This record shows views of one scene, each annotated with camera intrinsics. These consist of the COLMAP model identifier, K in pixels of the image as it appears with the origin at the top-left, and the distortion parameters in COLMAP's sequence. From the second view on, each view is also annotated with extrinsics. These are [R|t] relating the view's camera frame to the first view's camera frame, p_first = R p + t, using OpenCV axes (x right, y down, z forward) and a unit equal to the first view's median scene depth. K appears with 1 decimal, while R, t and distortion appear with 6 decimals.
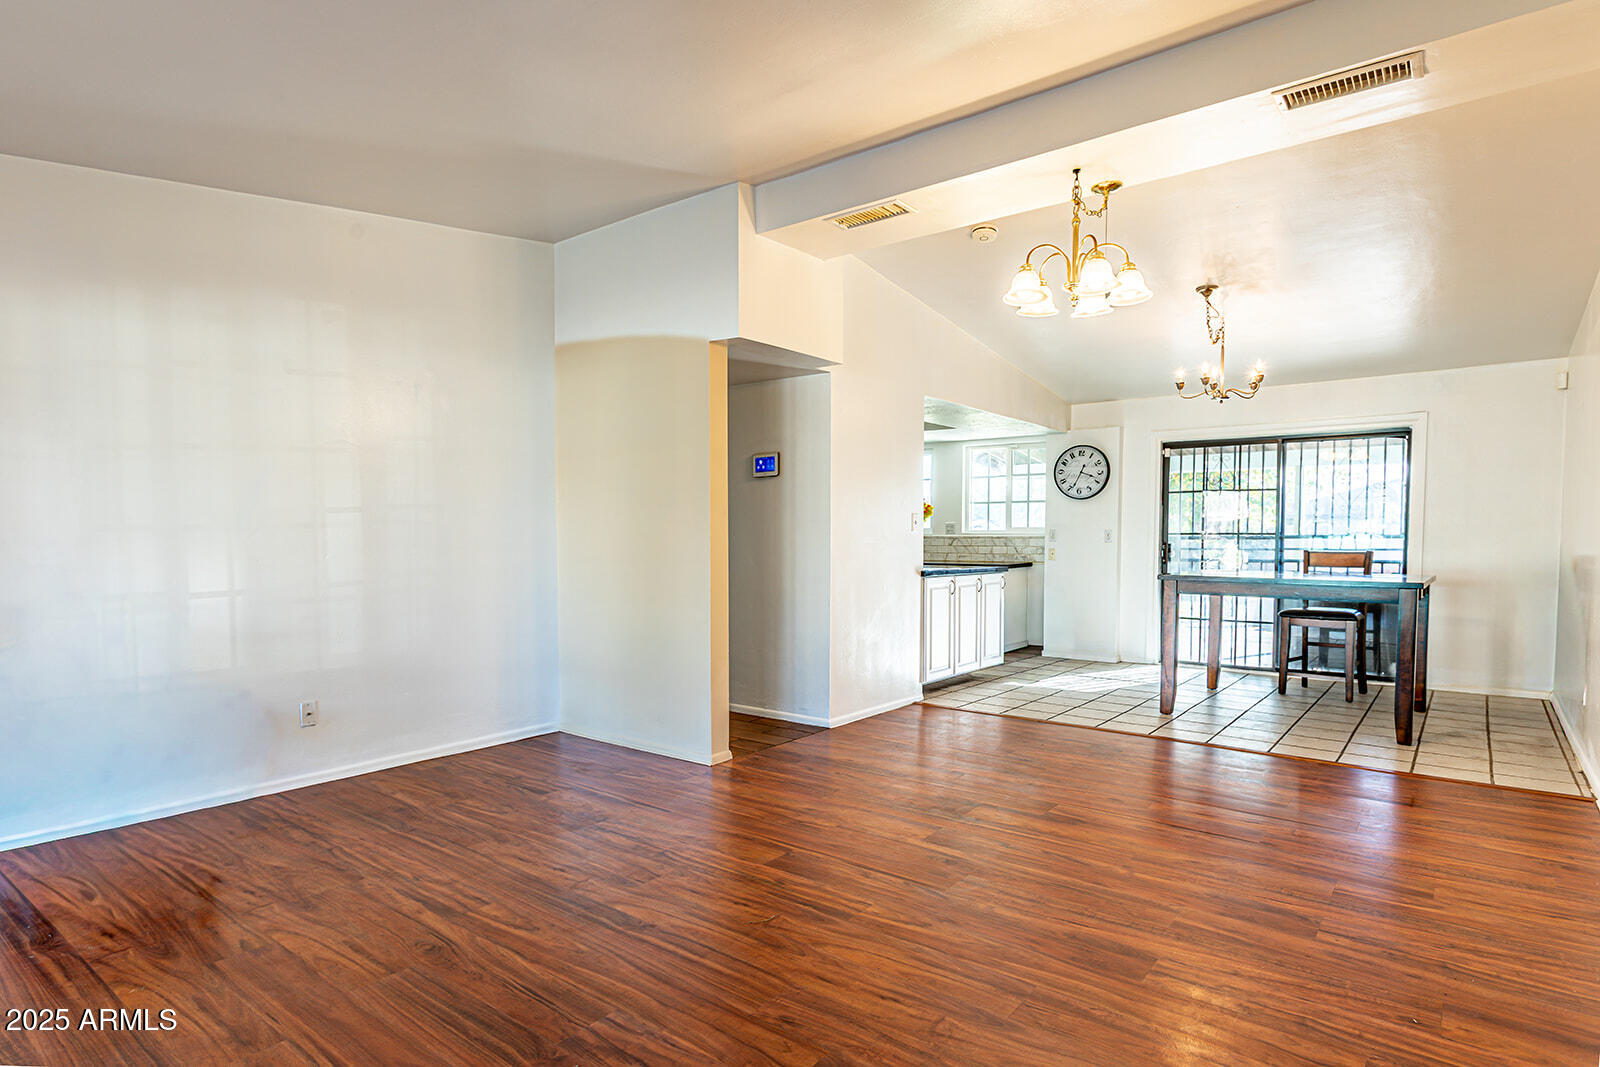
lens RADIAL K [[867.9, 0, 759.4], [0, 867.9, 573.7], [0, 0, 1]] dist [-0.012339, 0.012909]
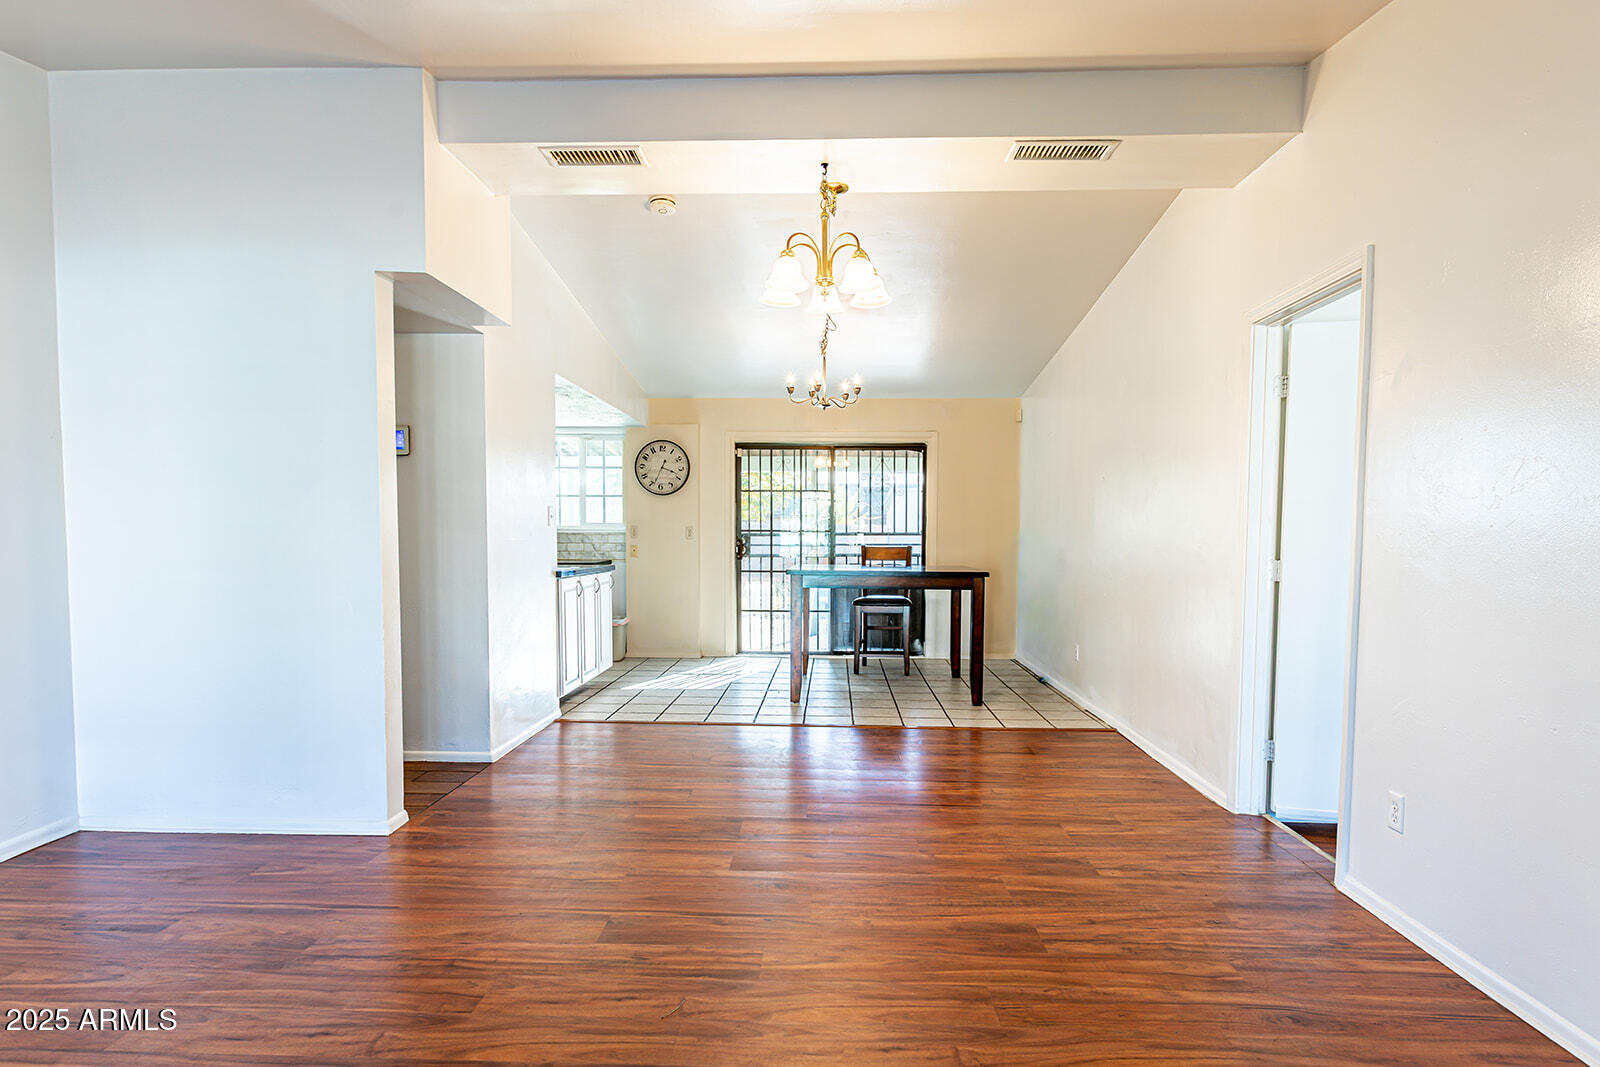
lens RADIAL K [[902.2, 0, 801.4], [0, 902.2, 582.0], [0, 0, 1]] dist [-0.002446, 0.001982]
pose [[0.795625, -0.030131, 0.605039, -0.160744], [0.022139, 0.999541, 0.020665, -0.005573], [-0.605384, -0.003046, 0.795927, 0.104569]]
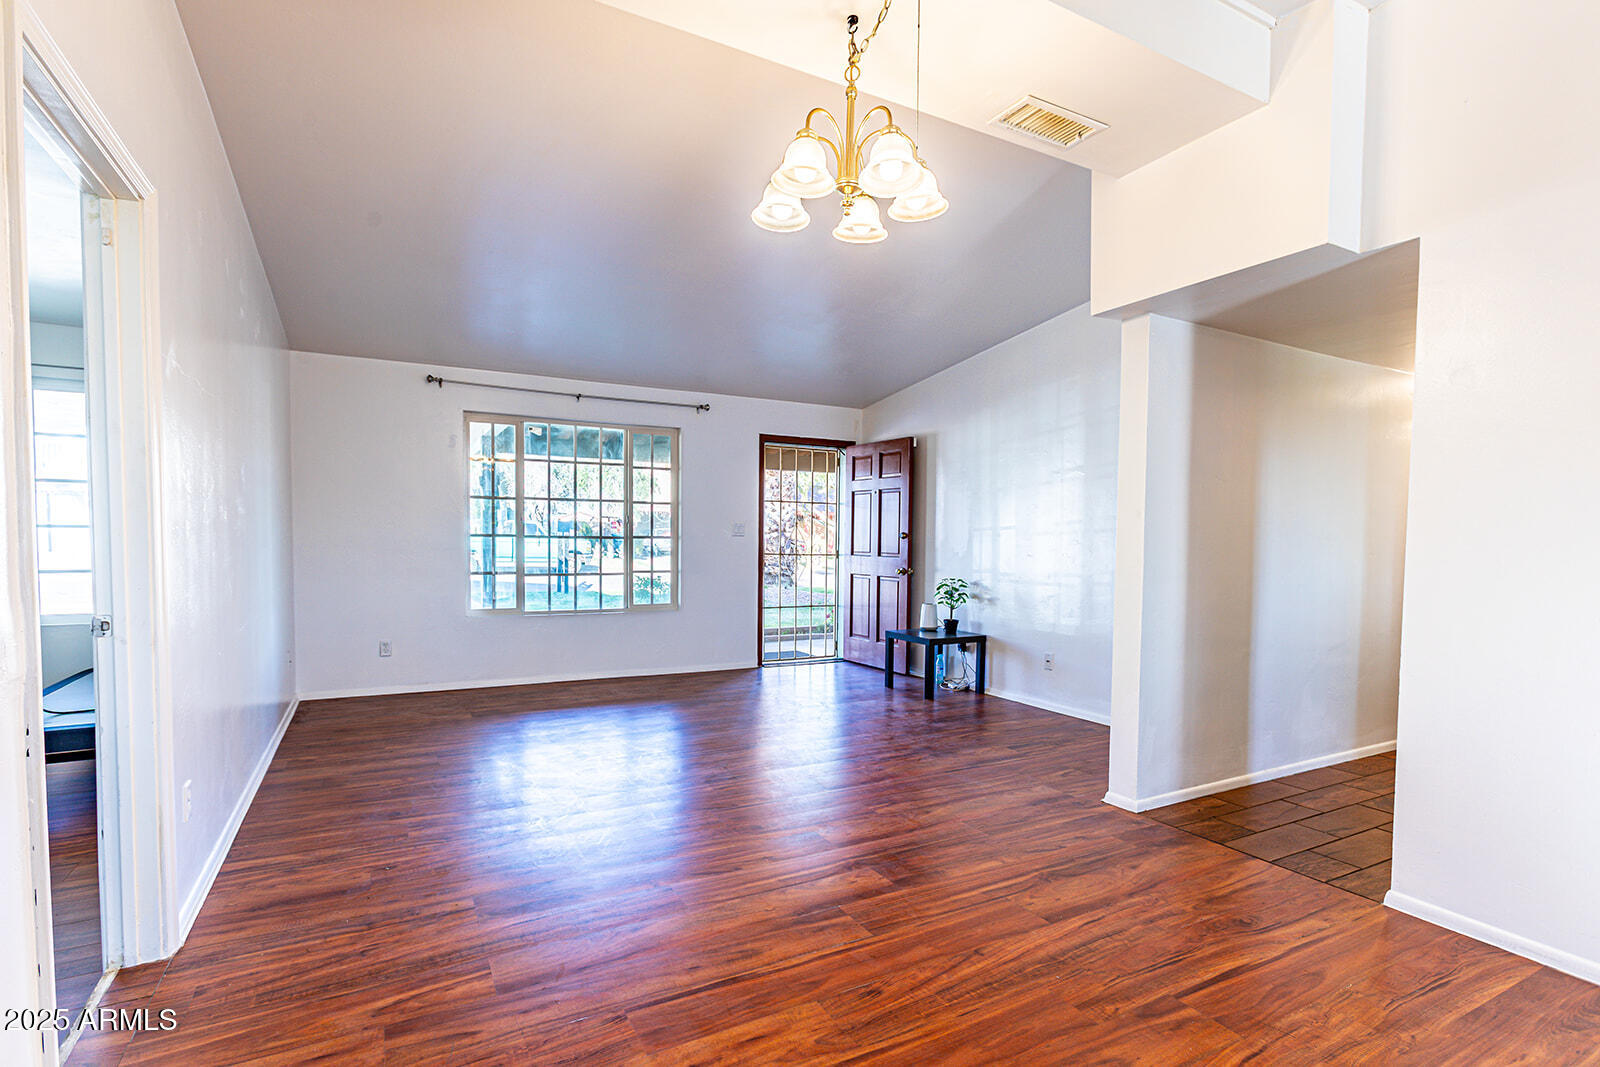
lens RADIAL K [[754.2, 0, 766.2], [0, 754.2, 569.4], [0, 0, 1]] dist [-0.000695, -0.000031]
pose [[-0.402276, 0.034471, -0.914869, 0.527394], [-0.053820, 0.996672, 0.061219, -0.029666], [0.913935, 0.073865, -0.399082, 0.658983]]
